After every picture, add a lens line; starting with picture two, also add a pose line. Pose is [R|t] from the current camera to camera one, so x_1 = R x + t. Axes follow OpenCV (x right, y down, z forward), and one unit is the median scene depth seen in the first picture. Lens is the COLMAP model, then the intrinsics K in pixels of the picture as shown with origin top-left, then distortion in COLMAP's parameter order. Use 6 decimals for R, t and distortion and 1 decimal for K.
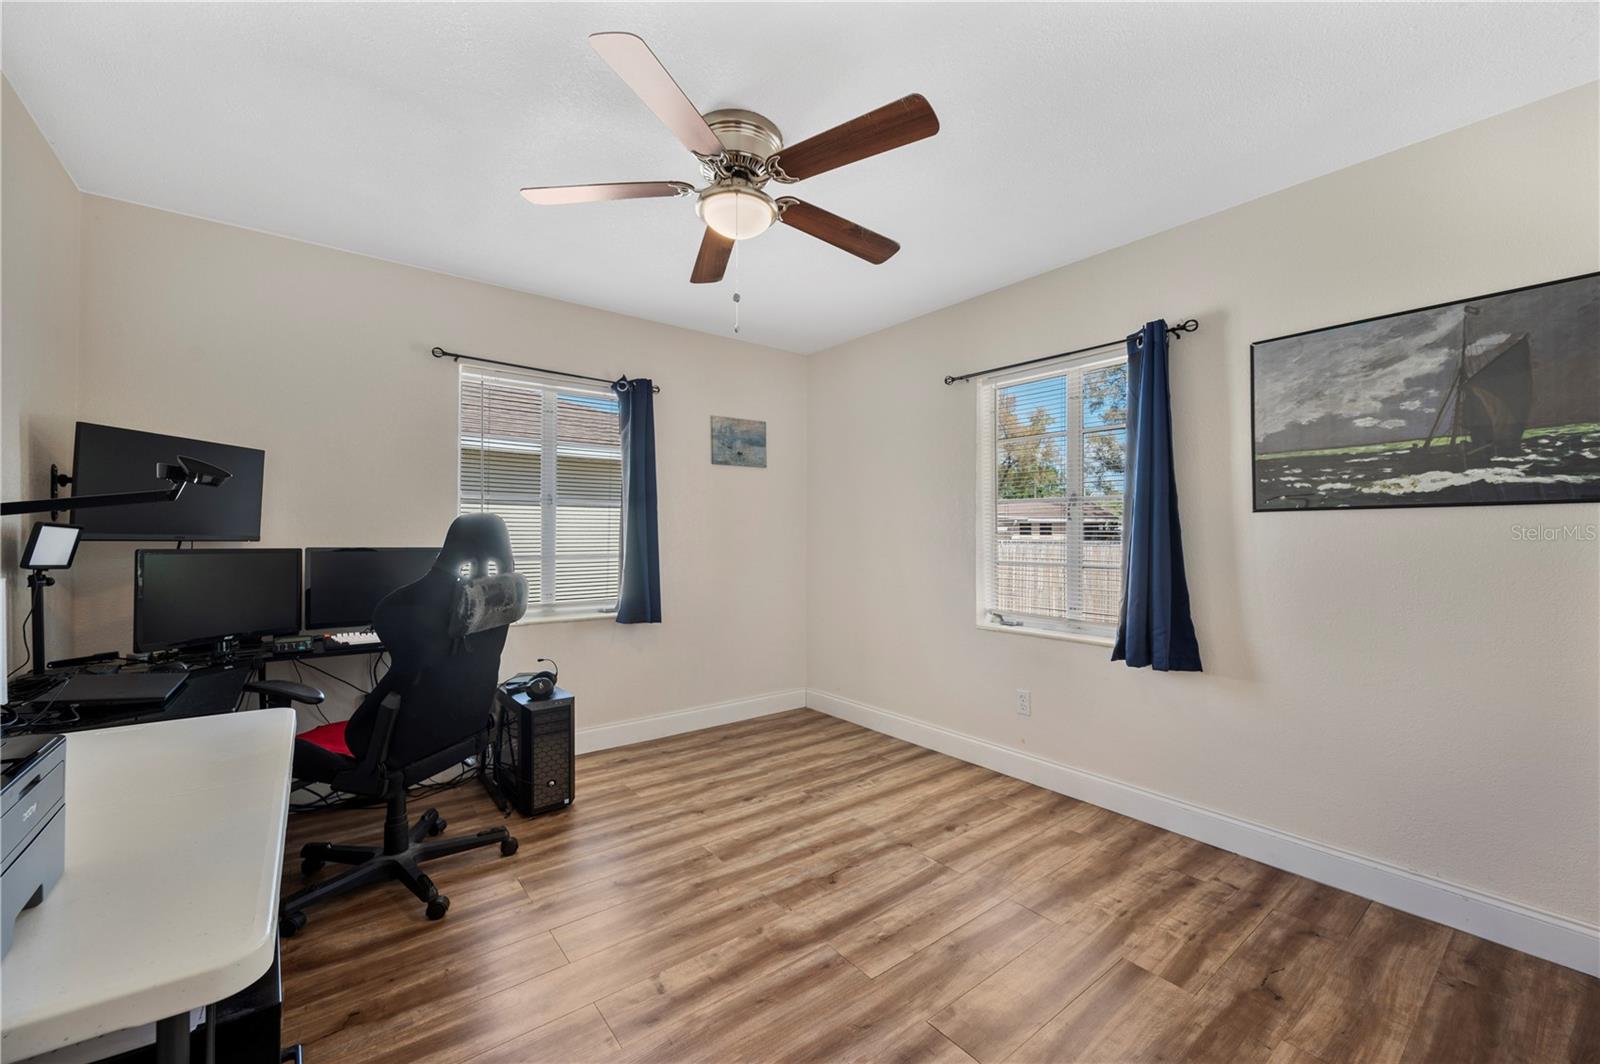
lens RADIAL K [[640.9, 0, 800.0], [0, 640.9, 532.0], [0, 0, 1]] dist [-0.000963, -0.000156]
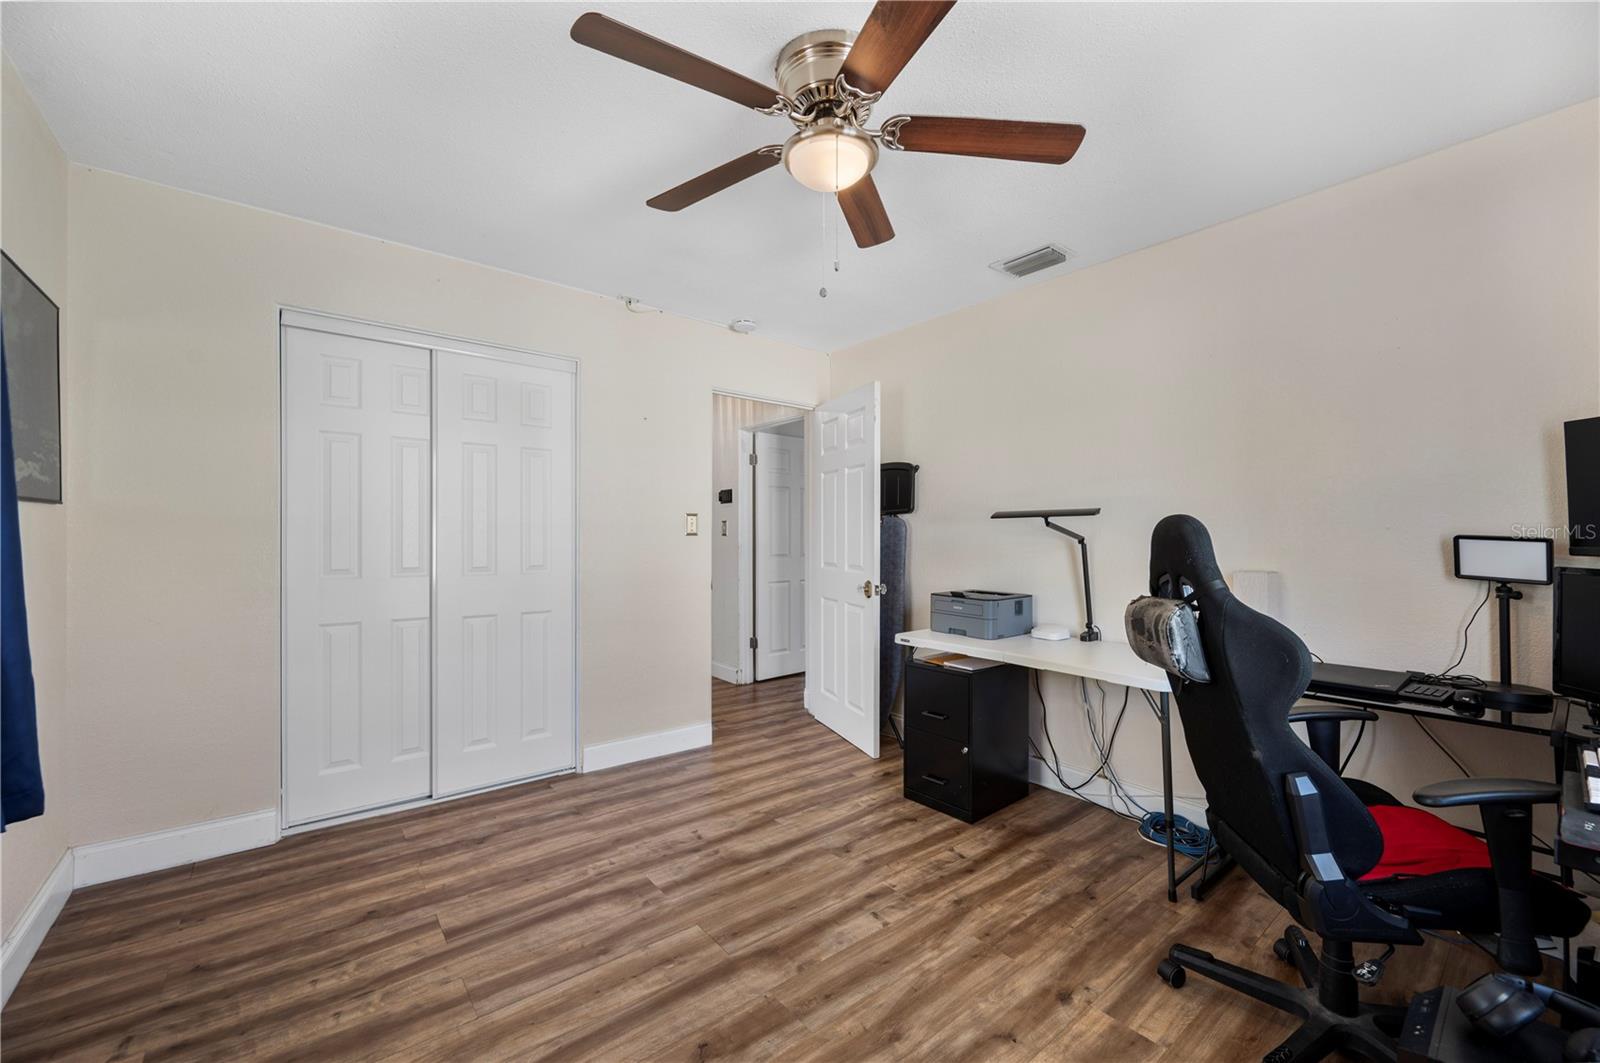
lens RADIAL K [[640.9, 0, 800.0], [0, 640.9, 531.5], [0, 0, 1]] dist [-0.000963, -0.000156]
pose [[-0.999802, -0.010447, -0.016912, -0.039797], [-0.010322, 0.999919, -0.007424, -0.001675], [0.016988, -0.007248, -0.999829, 1.887025]]
